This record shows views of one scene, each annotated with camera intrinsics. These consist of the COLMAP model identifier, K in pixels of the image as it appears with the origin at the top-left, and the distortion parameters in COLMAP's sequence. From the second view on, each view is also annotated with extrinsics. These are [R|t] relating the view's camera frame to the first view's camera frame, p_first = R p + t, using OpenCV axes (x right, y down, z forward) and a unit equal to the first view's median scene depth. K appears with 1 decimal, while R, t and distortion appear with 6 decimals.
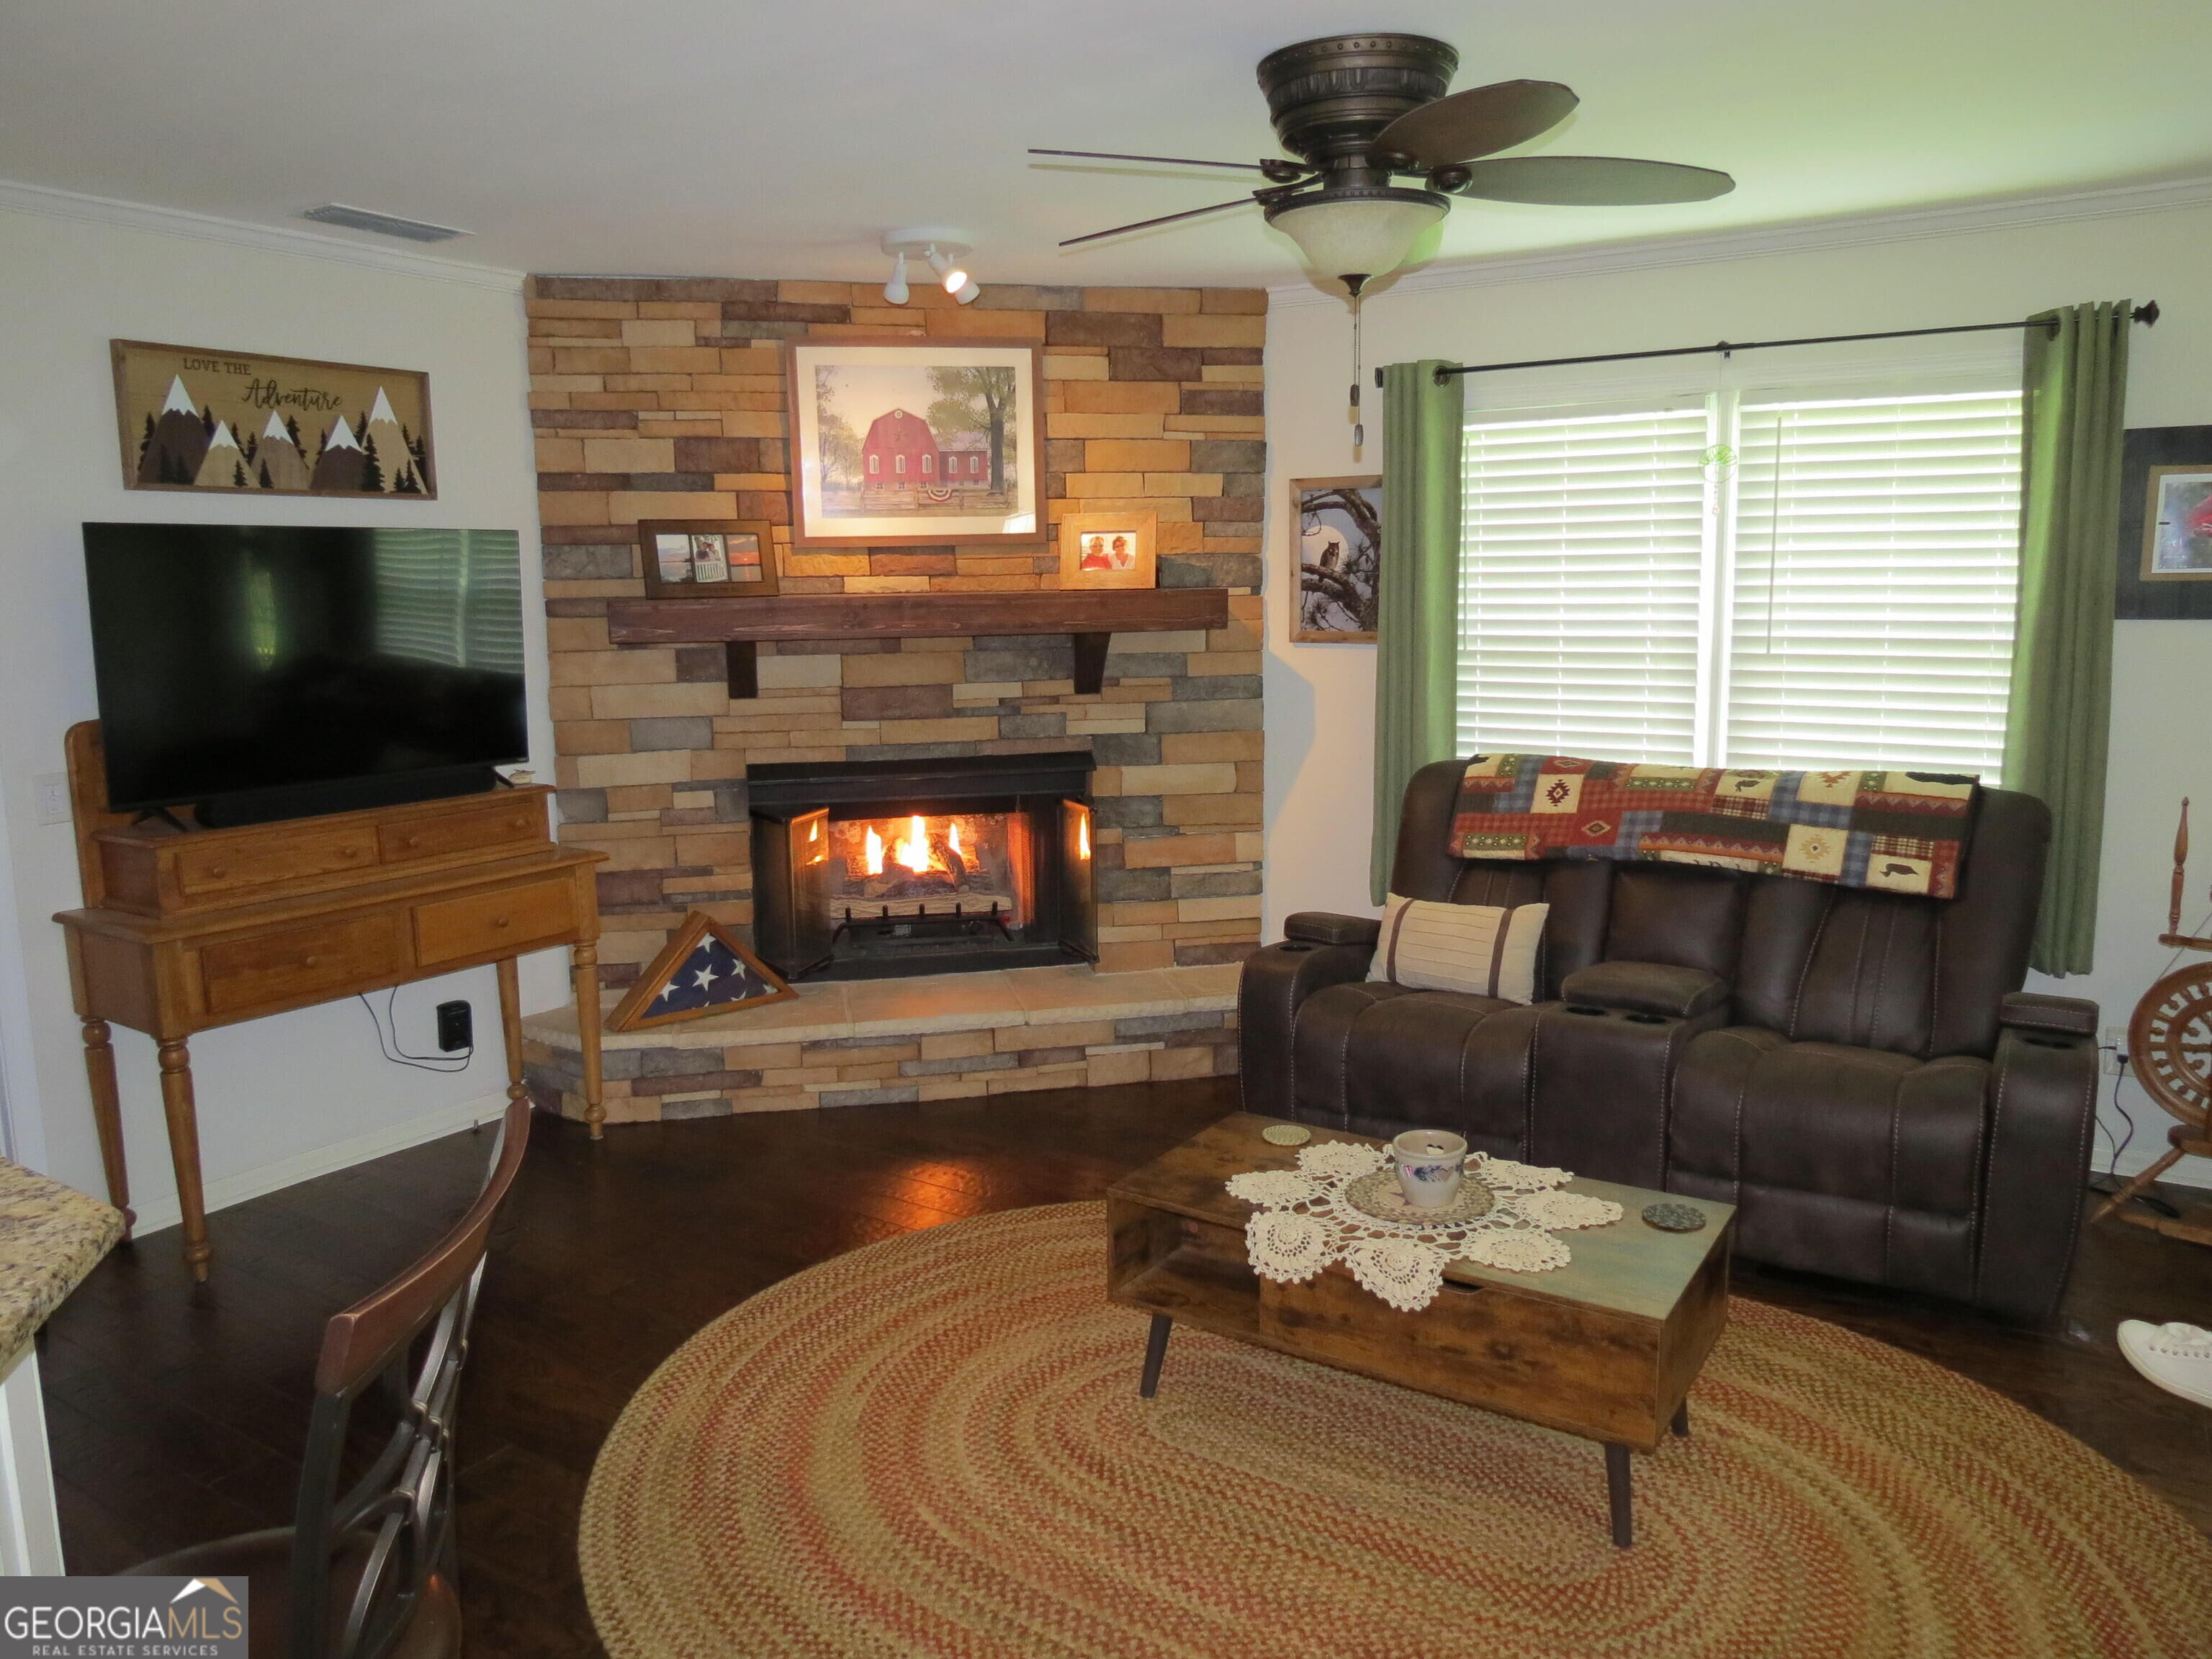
lens RADIAL K [[1568.5, 0, 1102.0], [0, 1568.5, 830.0], [0, 0, 1]] dist [-0.012795, -0.006311]
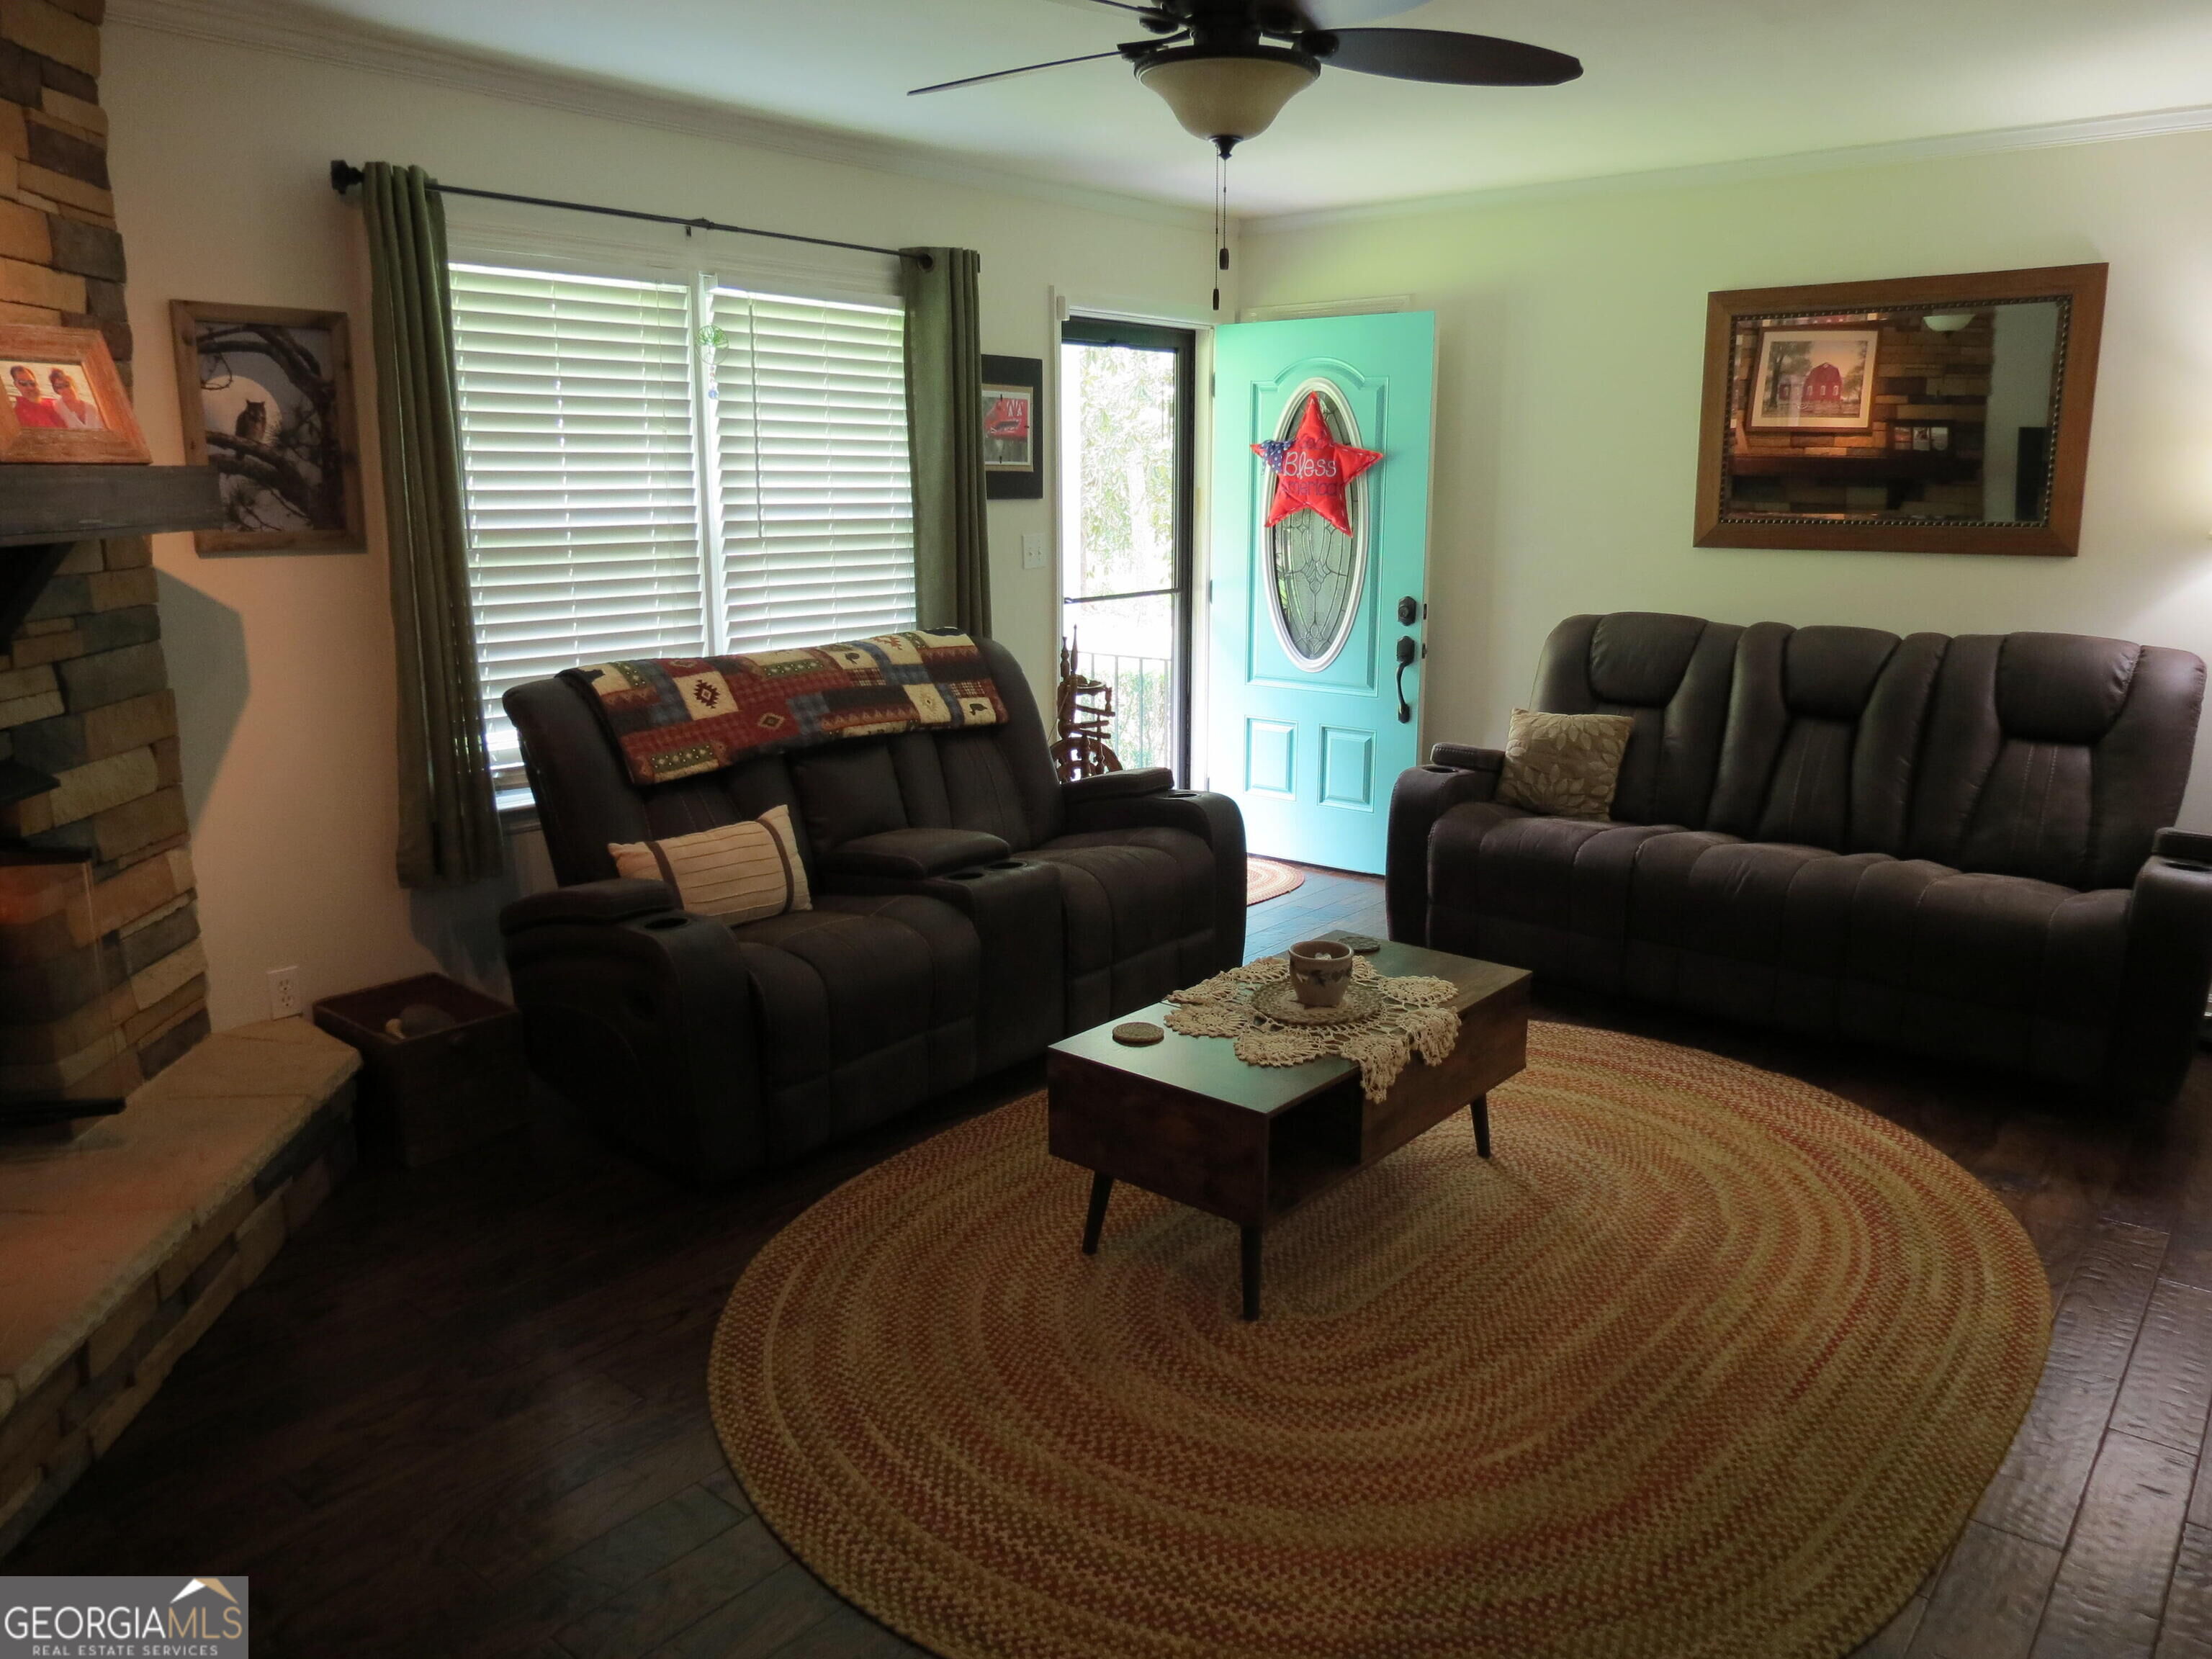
lens RADIAL K [[1568.5, 0, 1102.0], [0, 1568.5, 830.0], [0, 0, 1]] dist [-0.012795, -0.006311]
pose [[0.119782, -0.203402, 0.971741, -0.561721], [0.155048, 0.970610, 0.184054, -0.075148], [-0.980618, 0.128620, 0.147798, 0.606882]]
